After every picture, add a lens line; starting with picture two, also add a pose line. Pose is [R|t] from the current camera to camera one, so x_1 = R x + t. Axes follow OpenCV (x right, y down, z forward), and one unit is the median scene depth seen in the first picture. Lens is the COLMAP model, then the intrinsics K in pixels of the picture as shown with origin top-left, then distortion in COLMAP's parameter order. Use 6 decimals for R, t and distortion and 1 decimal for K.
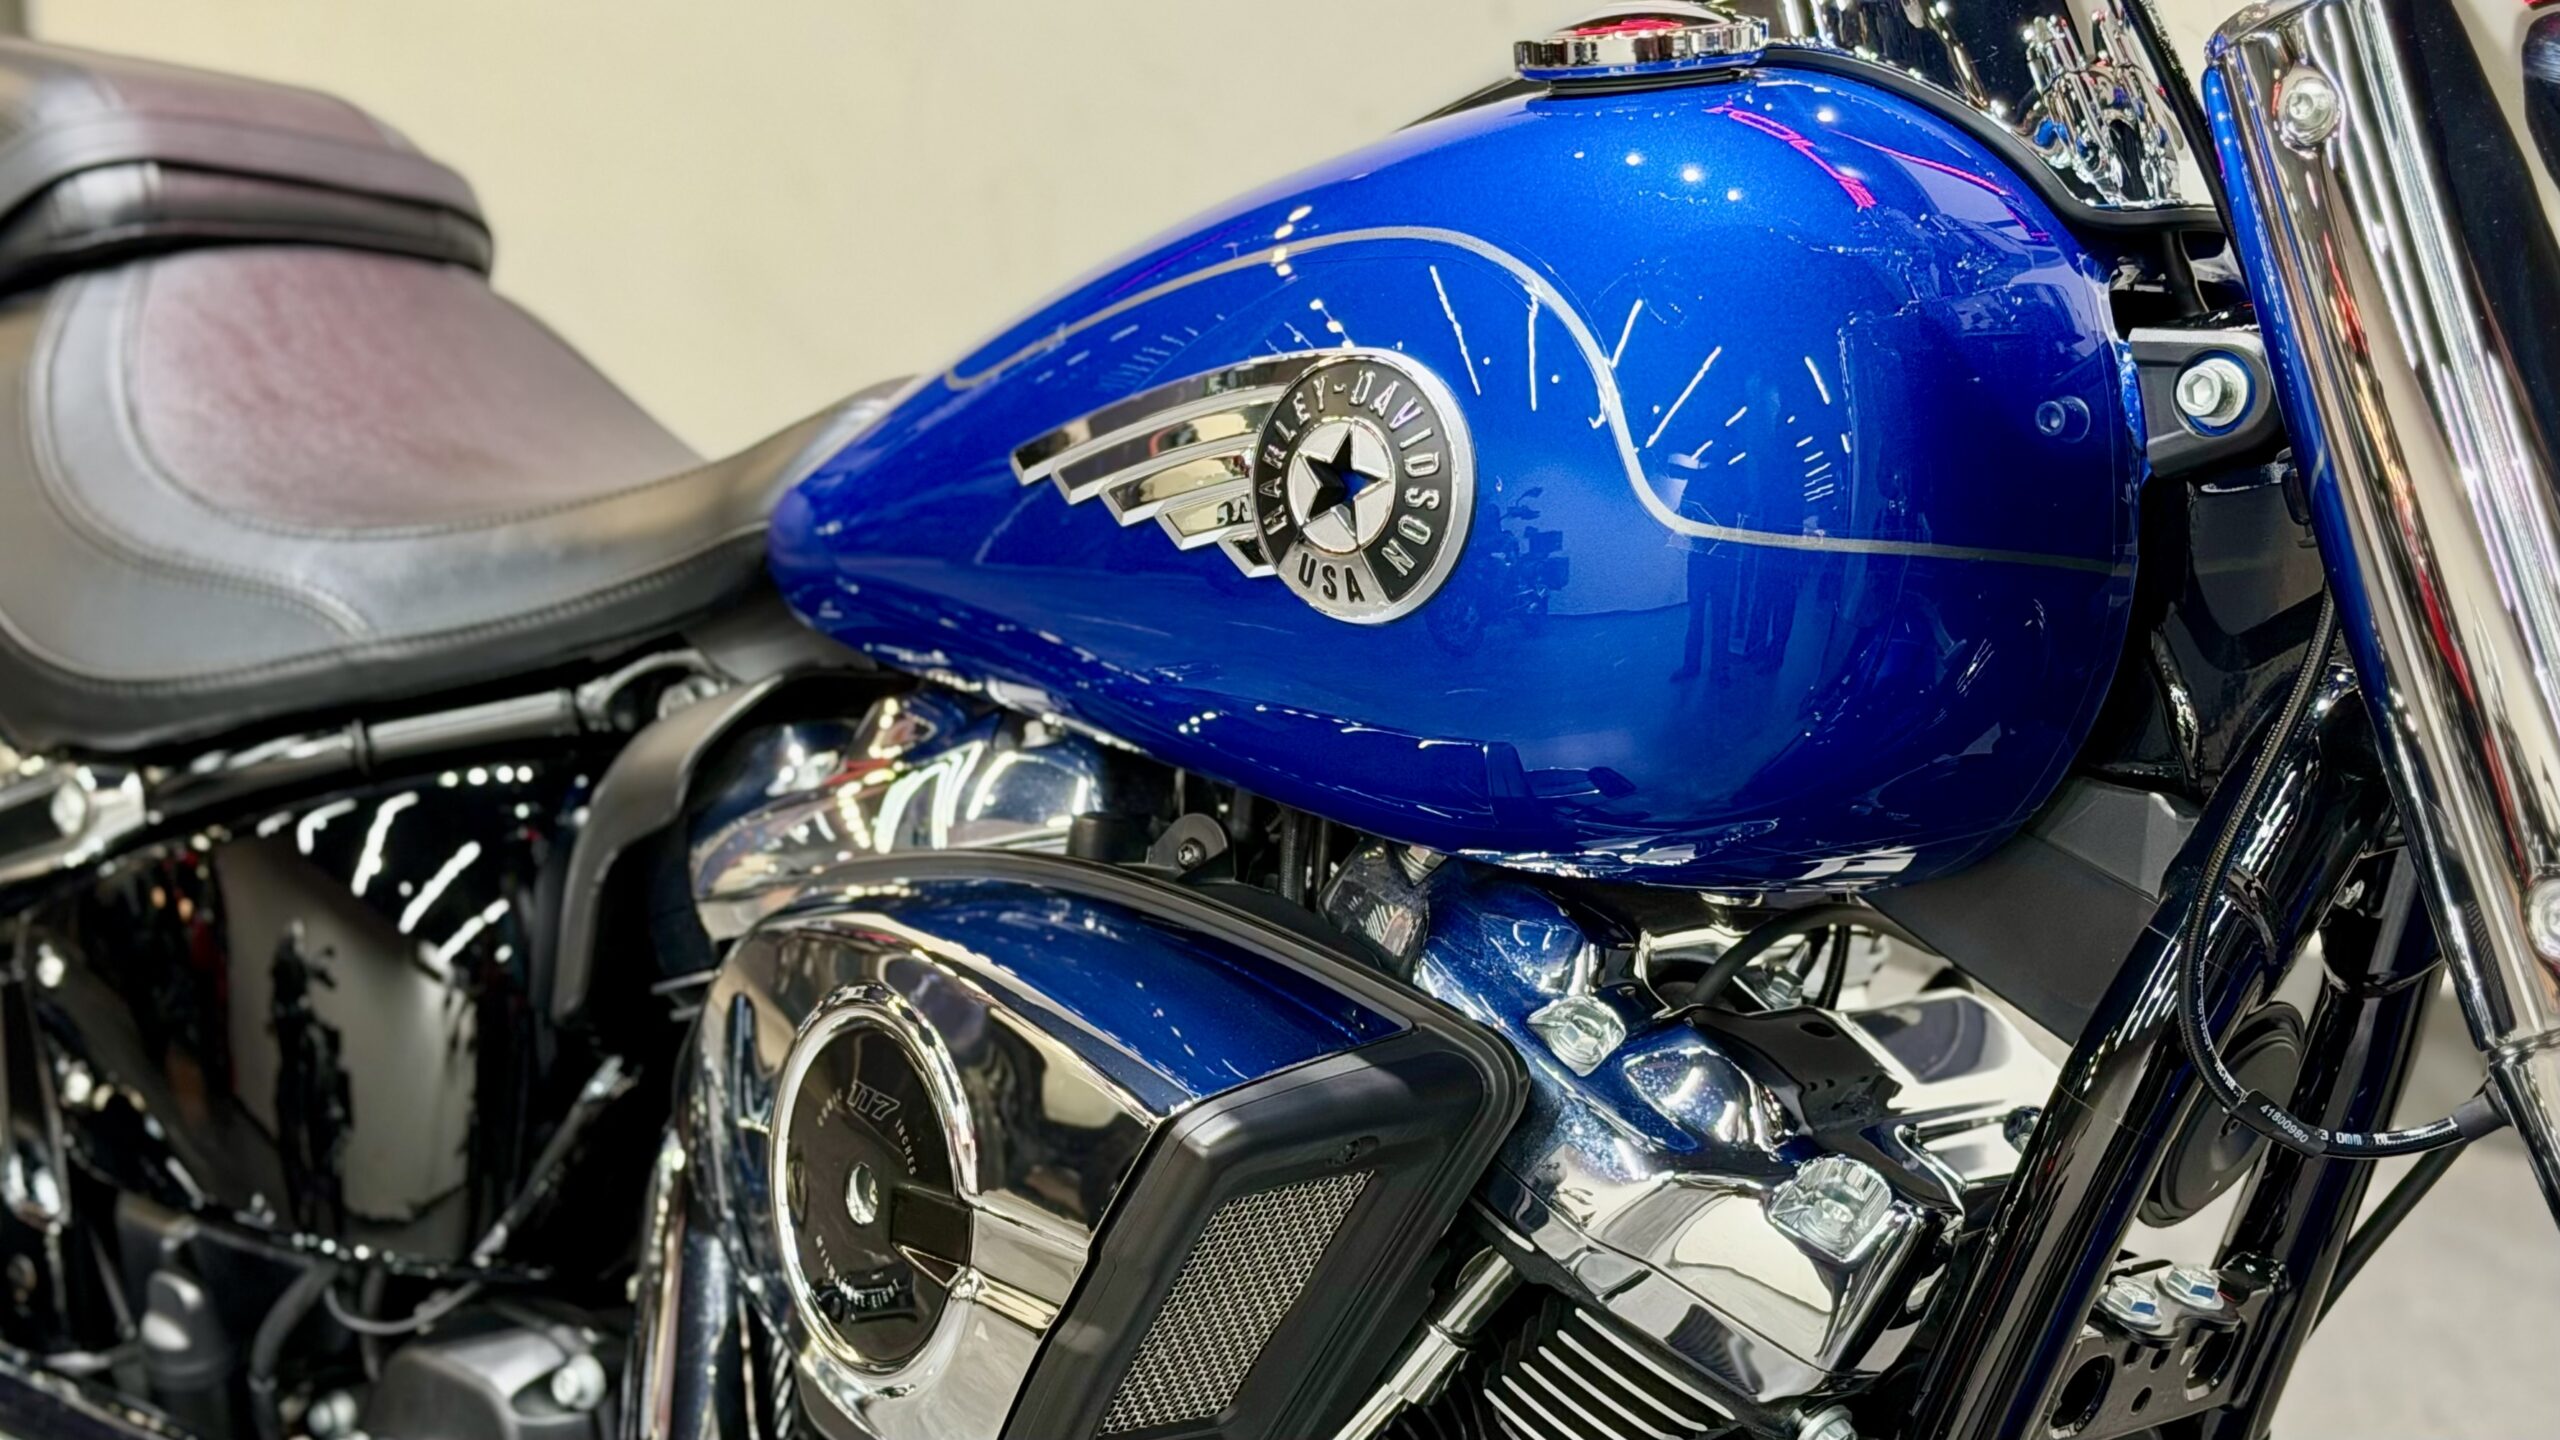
lens RADIAL K [[4329.1, 0, 1280.0], [0, 4329.1, 720.0], [0, 0, 1]] dist [0.010918, 1.548705]
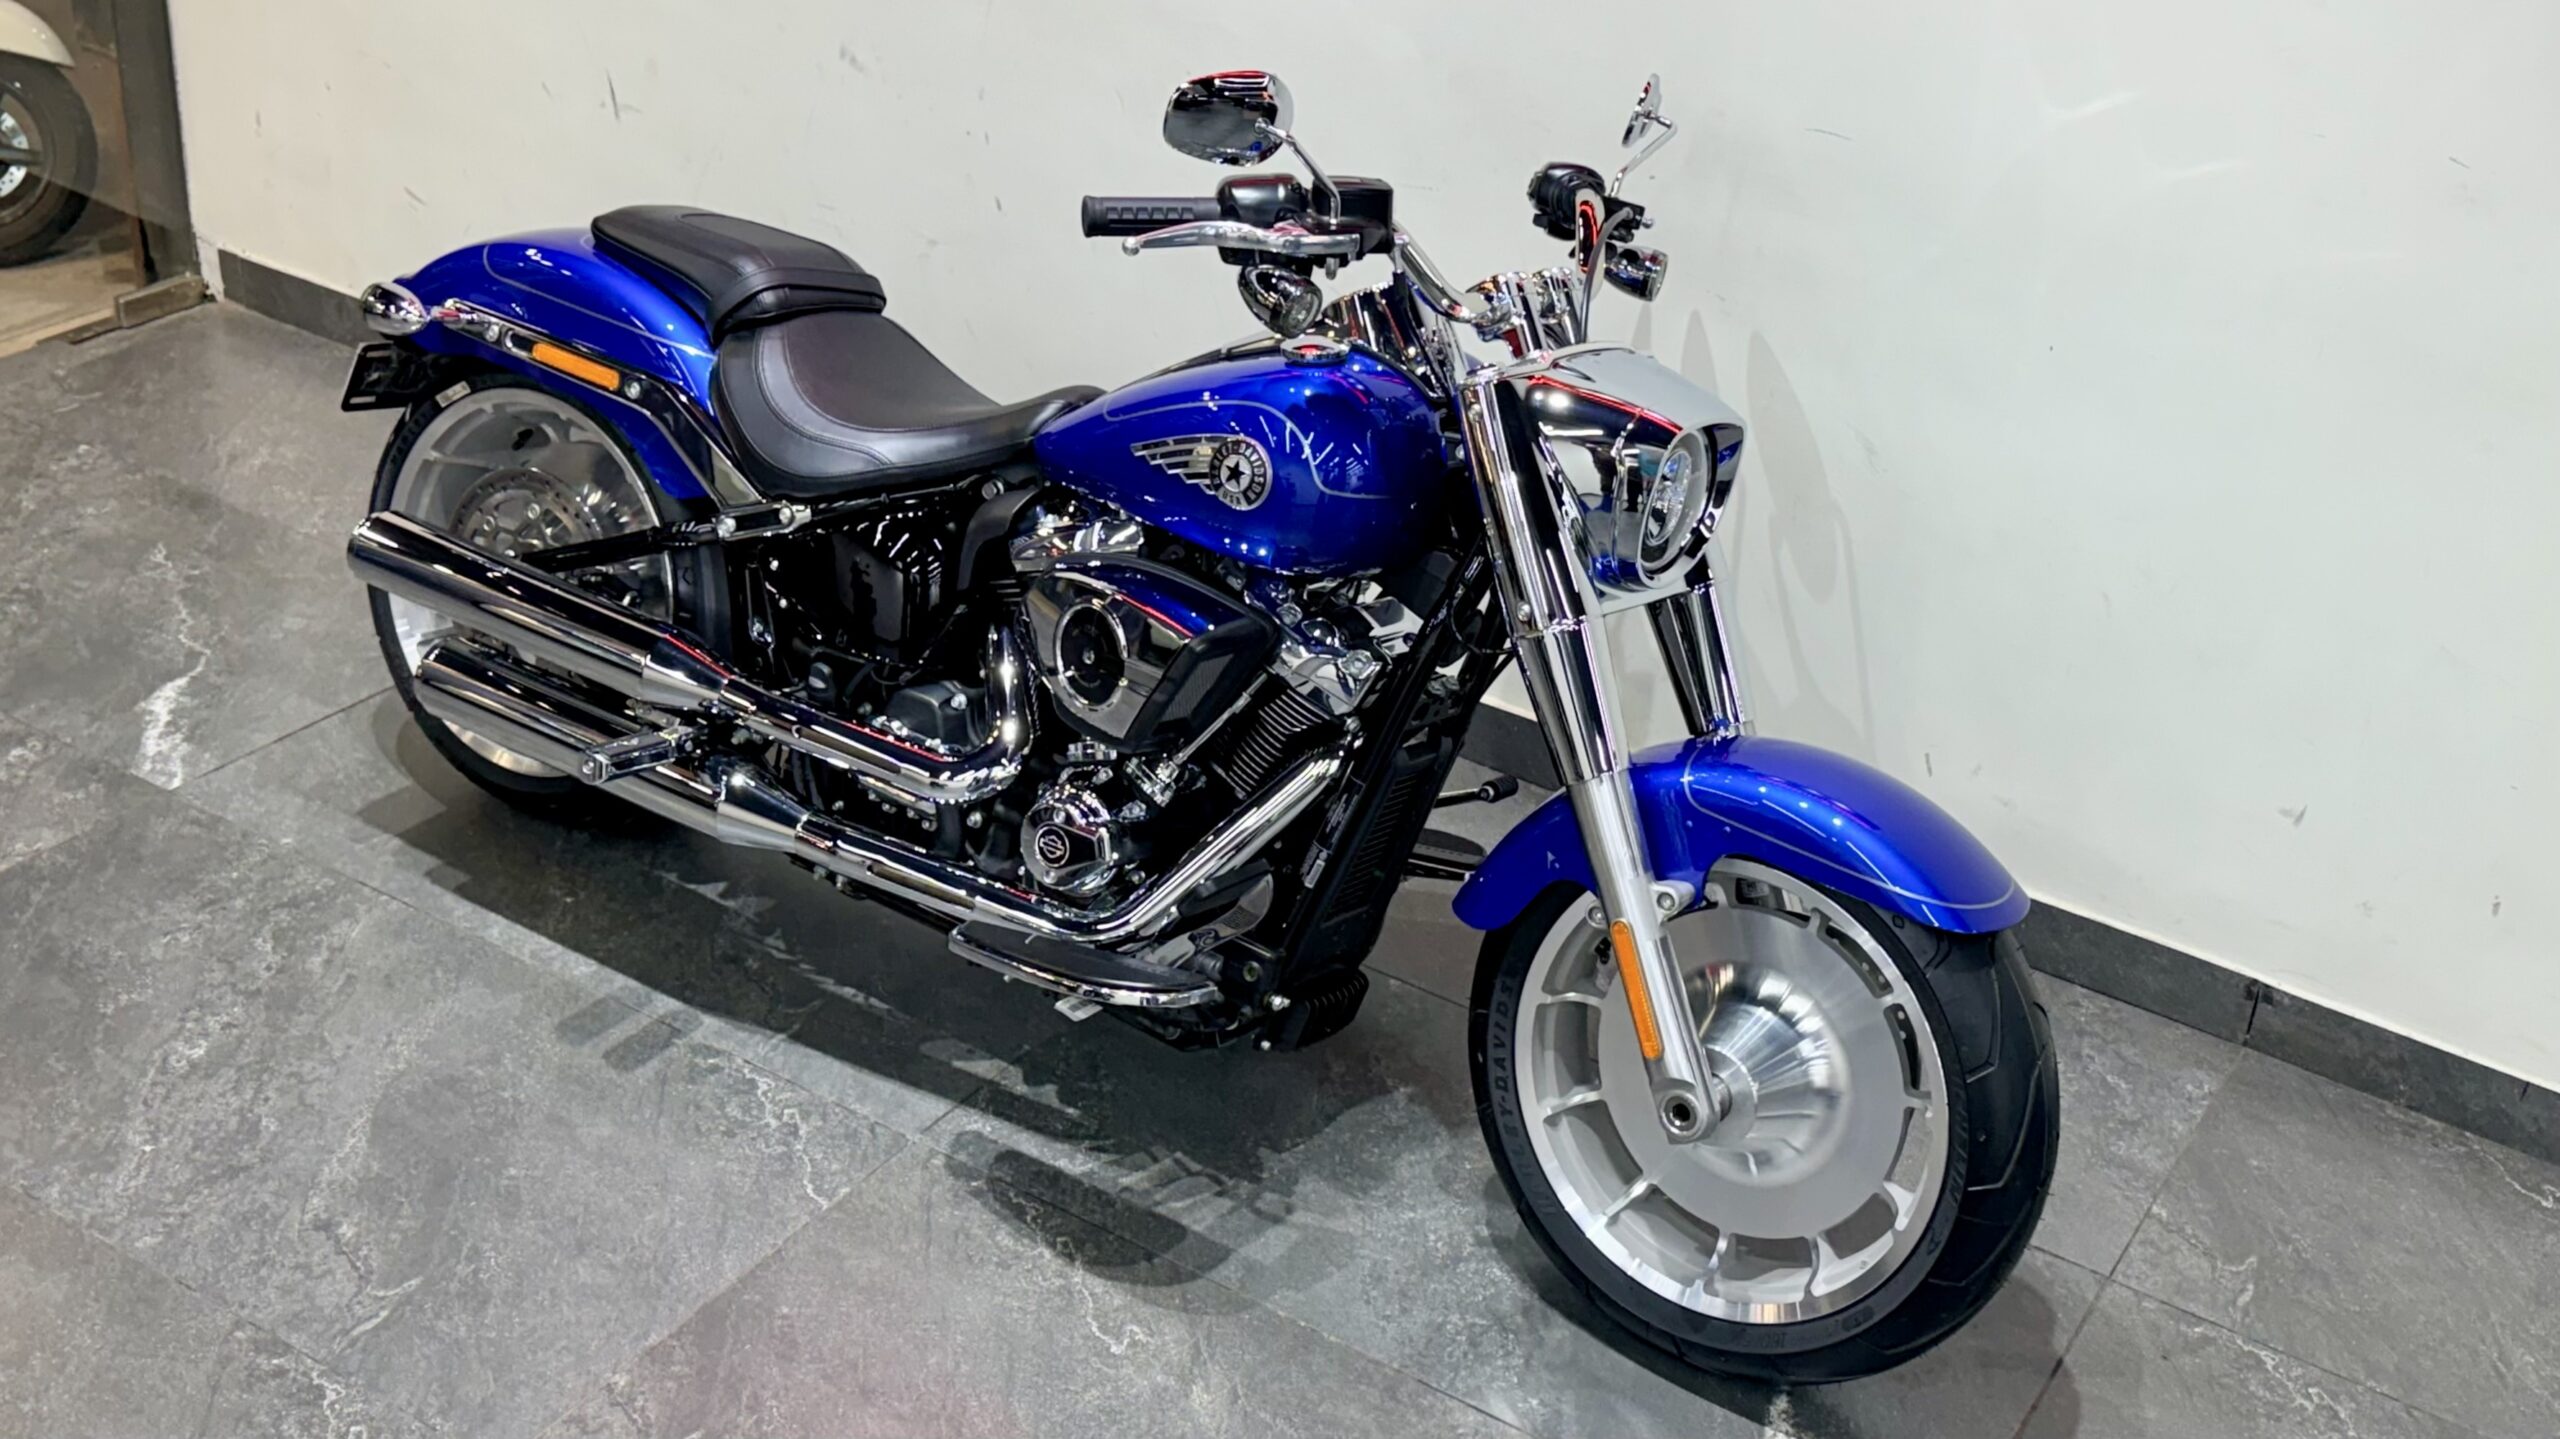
lens RADIAL K [[2996.0, 0, 1280.0], [0, 2996.0, 719.5], [0, 0, 1]] dist [0.169442, -0.534260]
pose [[0.991113, 0.004478, 0.132946, -0.271720], [-0.027573, 0.984643, 0.172390, -0.273355], [-0.130132, -0.174524, 0.976016, -1.464372]]
